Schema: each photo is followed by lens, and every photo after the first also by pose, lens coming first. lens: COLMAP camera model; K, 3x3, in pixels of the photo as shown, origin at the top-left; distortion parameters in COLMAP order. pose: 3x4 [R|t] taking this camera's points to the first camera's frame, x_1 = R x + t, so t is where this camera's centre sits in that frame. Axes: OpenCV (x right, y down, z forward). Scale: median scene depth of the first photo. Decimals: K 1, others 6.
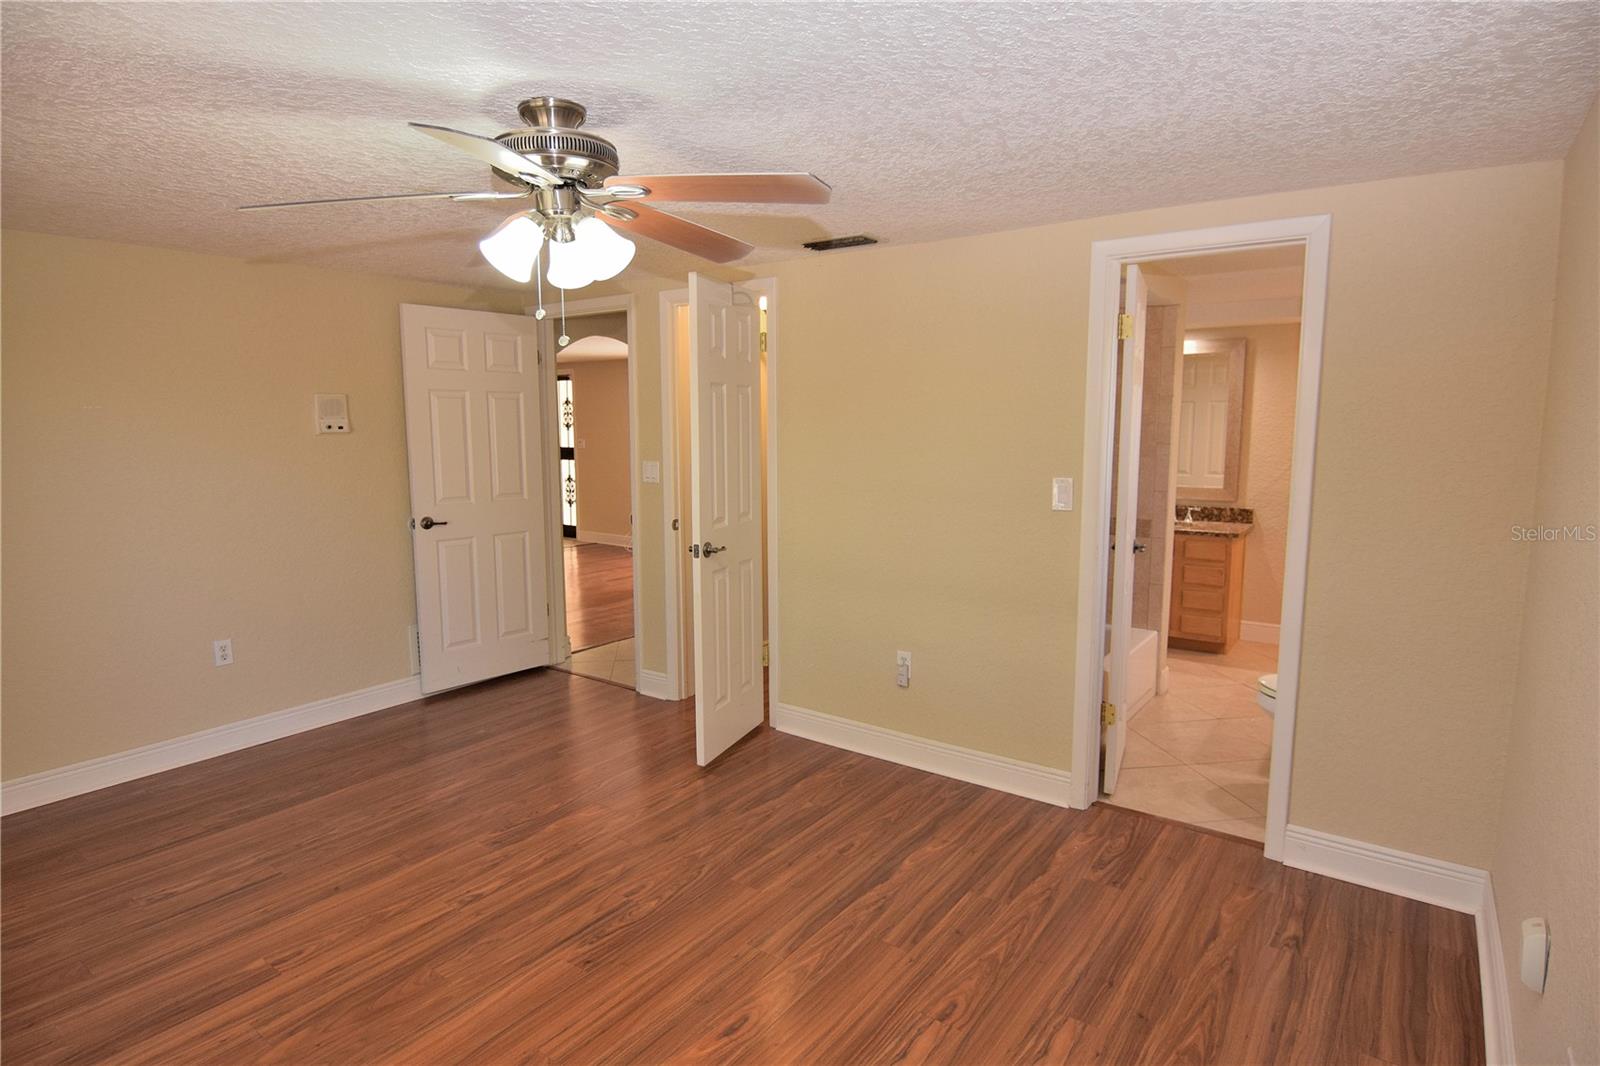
lens RADIAL K [[855.7, 0, 800.0], [0, 855.7, 533.0], [0, 0, 1]] dist [0.003110, -0.018409]
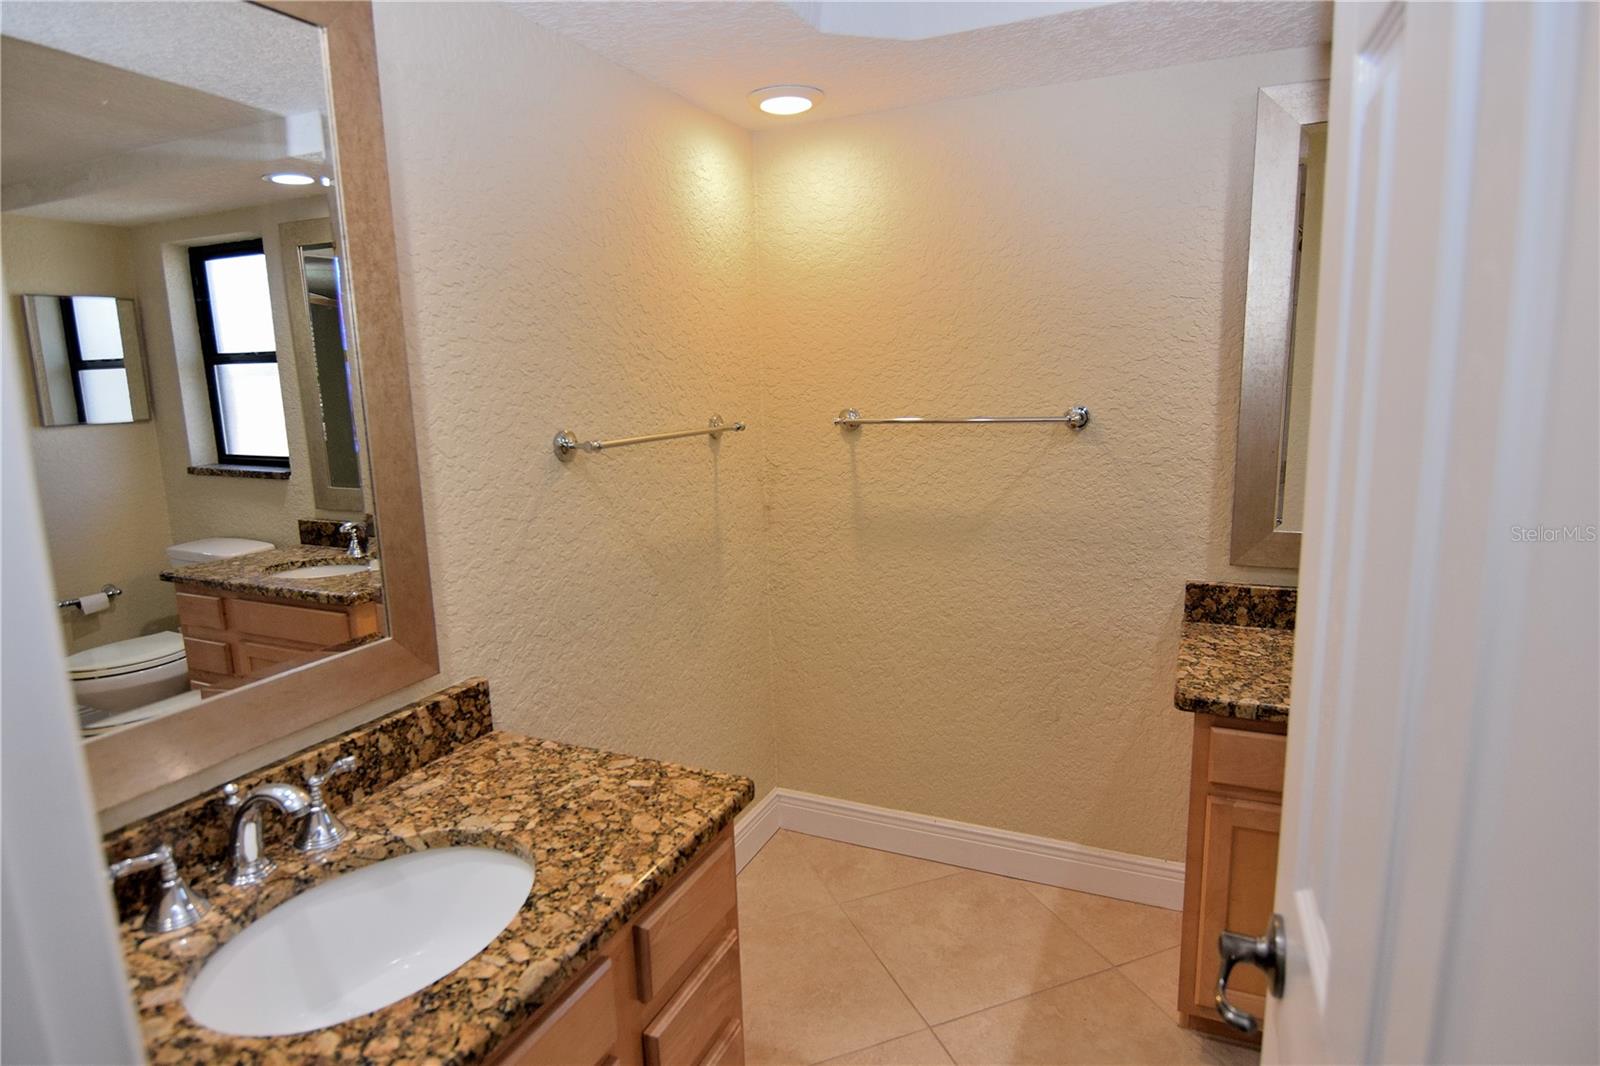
lens RADIAL K [[855.7, 0, 800.0], [0, 855.7, 533.0], [0, 0, 1]] dist [0.003110, -0.018409]
pose [[-0.203139, -0.158626, 0.966216, 0.253395], [0.161770, 0.967792, 0.192895, -0.110262], [-0.965694, 0.195489, -0.170935, 0.945737]]
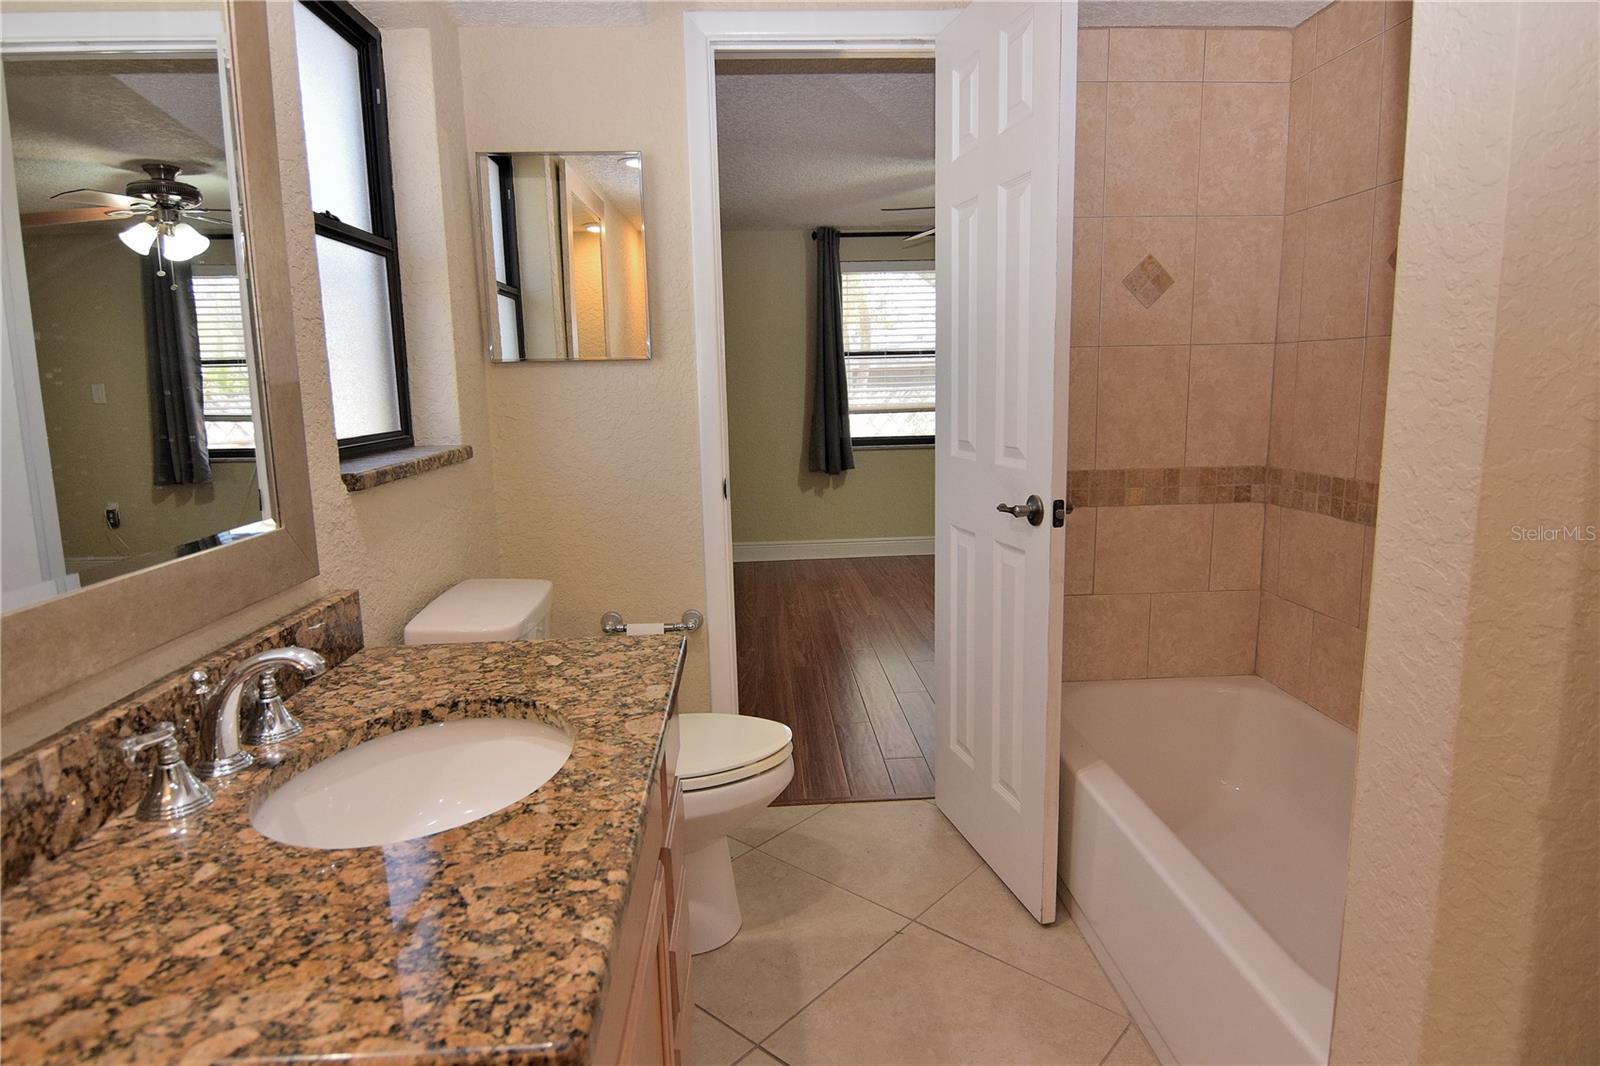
lens RADIAL K [[898.6, 0, 800.0], [0, 898.6, 533.0], [0, 0, 1]] dist [0.001186, -0.019735]
pose [[-0.773760, 0.126757, -0.620667, 0.539300], [-0.056430, 0.962089, 0.266834, -0.065424], [0.630960, 0.241489, -0.737273, 0.859761]]
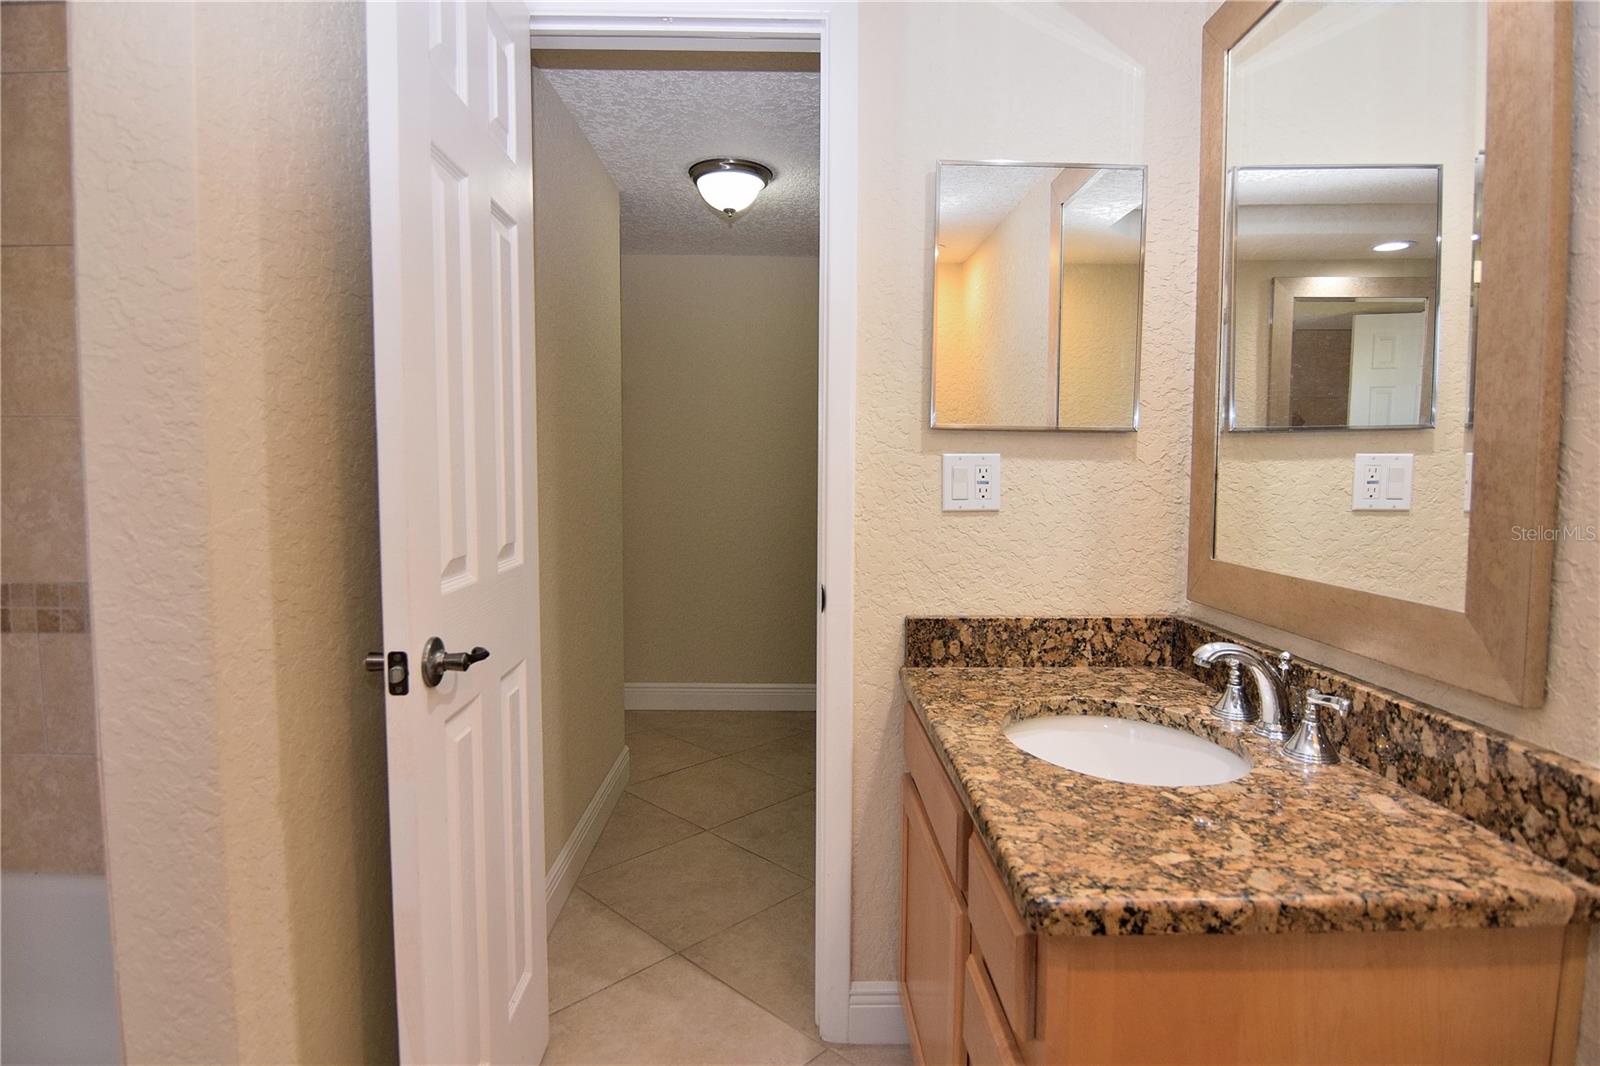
lens RADIAL K [[855.7, 0, 800.0], [0, 855.7, 533.0], [0, 0, 1]] dist [0.003110, -0.018409]
pose [[0.593967, 0.065023, -0.801857, 0.562036], [-0.112449, 0.993654, -0.002719, -0.053929], [0.796592, 0.091784, 0.597510, 0.811639]]
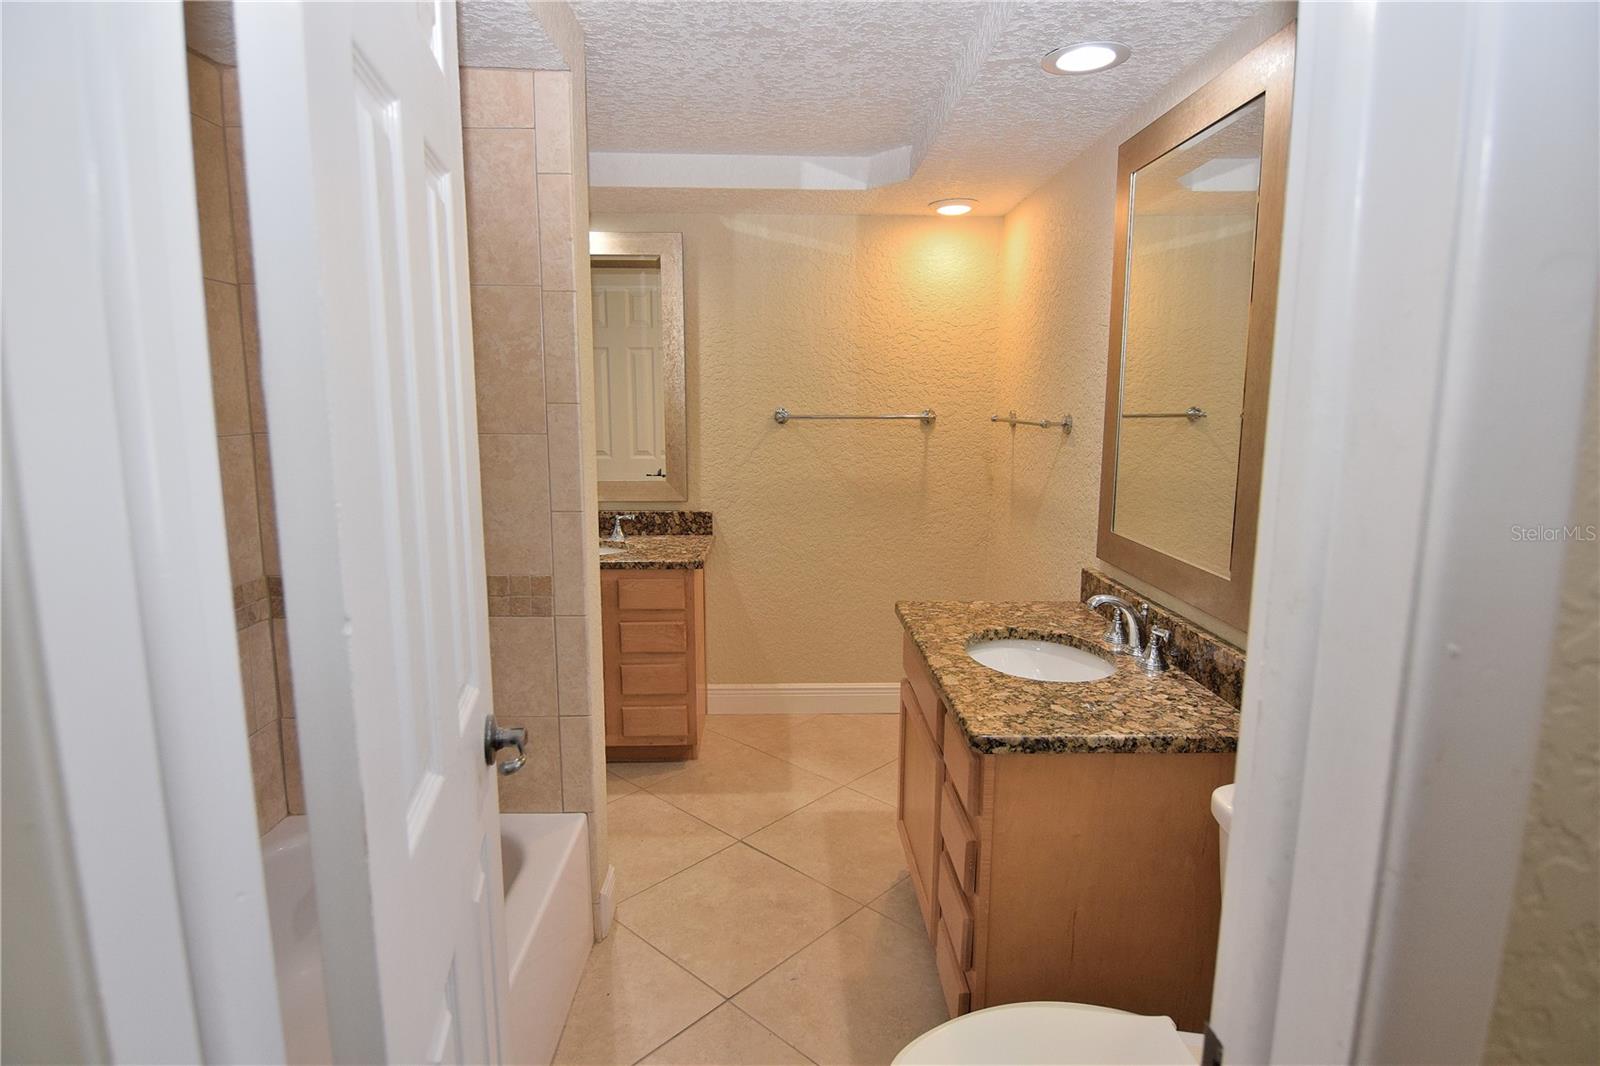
lens RADIAL K [[855.7, 0, 800.0], [0, 855.7, 533.0], [0, 0, 1]] dist [0.003110, -0.018409]
pose [[0.792494, -0.090529, 0.603123, 0.199619], [0.072816, 0.995893, 0.053806, -0.041854], [-0.605517, 0.001276, 0.795831, 0.459832]]
